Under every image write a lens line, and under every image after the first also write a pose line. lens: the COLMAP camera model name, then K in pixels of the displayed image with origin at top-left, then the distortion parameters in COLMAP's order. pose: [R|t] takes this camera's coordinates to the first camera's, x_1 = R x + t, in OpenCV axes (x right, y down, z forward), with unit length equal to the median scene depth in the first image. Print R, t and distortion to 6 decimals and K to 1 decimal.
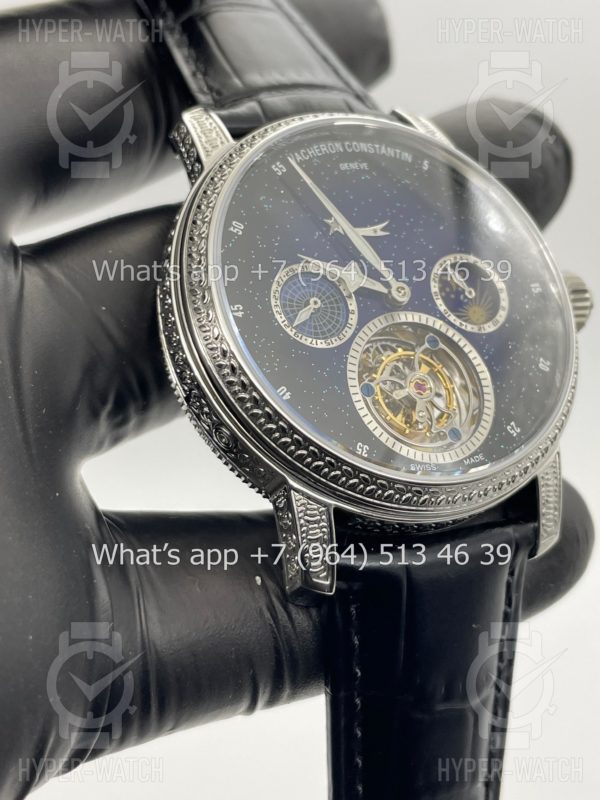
lens RADIAL K [[1262.0, 0, 304.0], [0, 1262.0, 401.8], [0, 0, 1]] dist [0.099546, 0.000000]
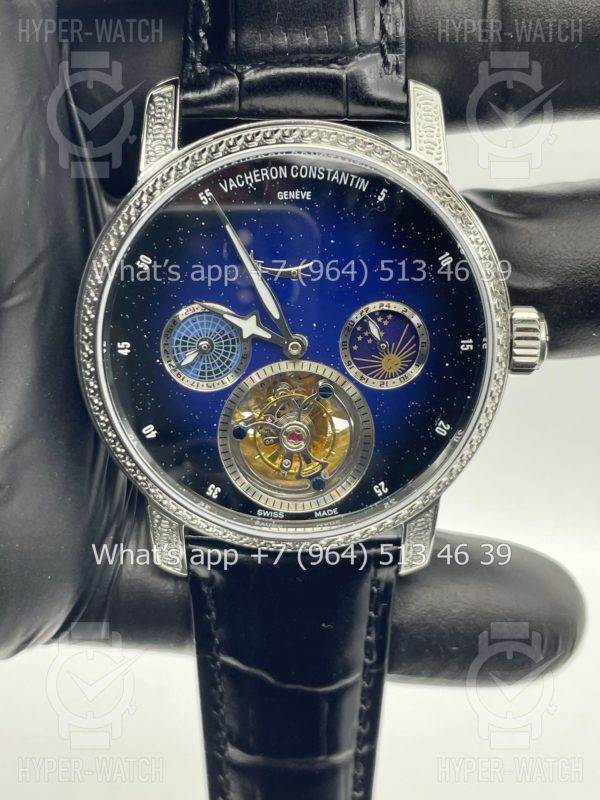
lens RADIAL K [[1262.0, 0, 296.9], [0, 1262.0, 388.3], [0, 0, 1]] dist [0.099546, 0.000000]
pose [[0.895276, 0.319099, -0.310897, 0.404637], [-0.106909, 0.831329, 0.545401, -0.615364], [0.432494, -0.455047, 0.778384, 0.193704]]
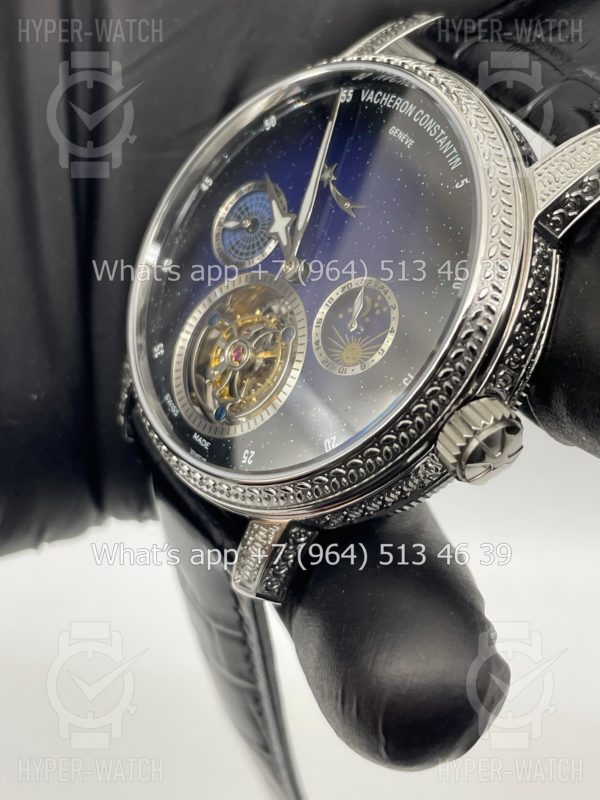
lens RADIAL K [[1262.0, 0, 301.4], [0, 1262.0, 399.8], [0, 0, 1]] dist [0.099546, 0.000000]
pose [[0.078383, 0.597918, -0.797716, 0.866375], [-0.383795, 0.756602, 0.529391, -0.502688], [0.920086, 0.264664, 0.288782, 0.768779]]
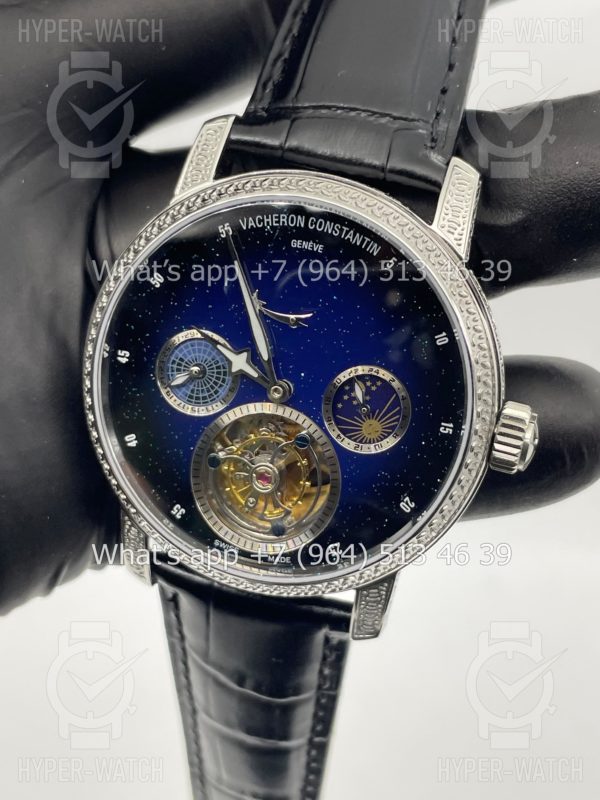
lens RADIAL K [[1262.0, 0, 305.0], [0, 1262.0, 397.9], [0, 0, 1]] dist [0.099546, 0.000000]
pose [[0.720066, 0.492827, -0.488494, 0.600783], [-0.185662, 0.815144, 0.548699, -0.655200], [0.668606, -0.304405, 0.678457, 0.311907]]
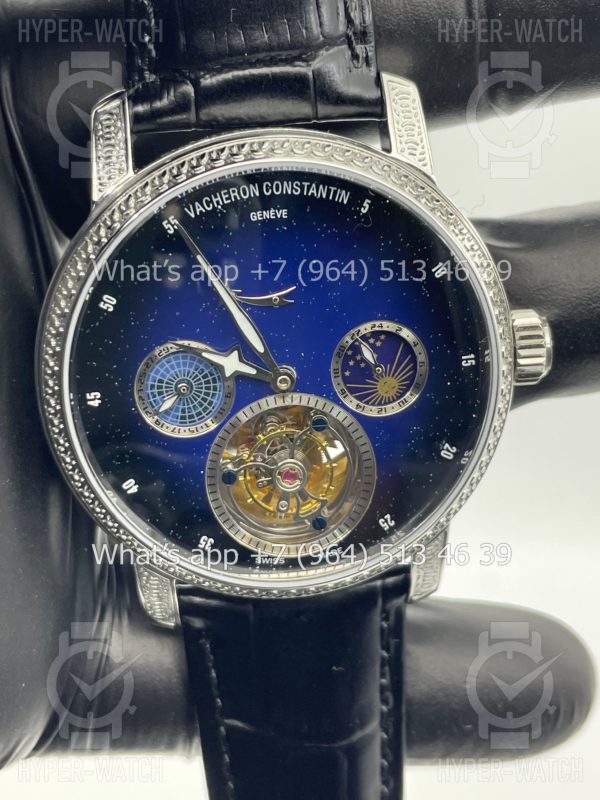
lens RADIAL K [[1262.0, 0, 298.3], [0, 1262.0, 398.2], [0, 0, 1]] dist [0.099546, 0.000000]
pose [[0.939158, 0.253353, -0.231937, 0.303793], [-0.071142, 0.804077, 0.590253, -0.623876], [0.336038, -0.537841, 0.773179, 0.282940]]
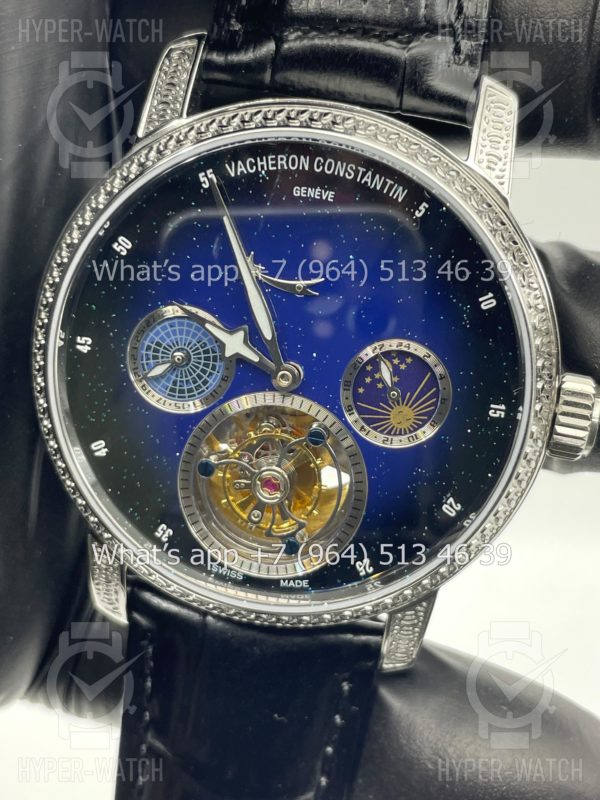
lens RADIAL K [[1262.0, 0, 298.1], [0, 1262.0, 392.8], [0, 0, 1]] dist [0.099546, 0.000000]
pose [[0.792466, 0.460527, -0.399890, 0.419465], [-0.192511, 0.810996, 0.552472, -0.539578], [0.578737, -0.360832, 0.731343, 0.394945]]
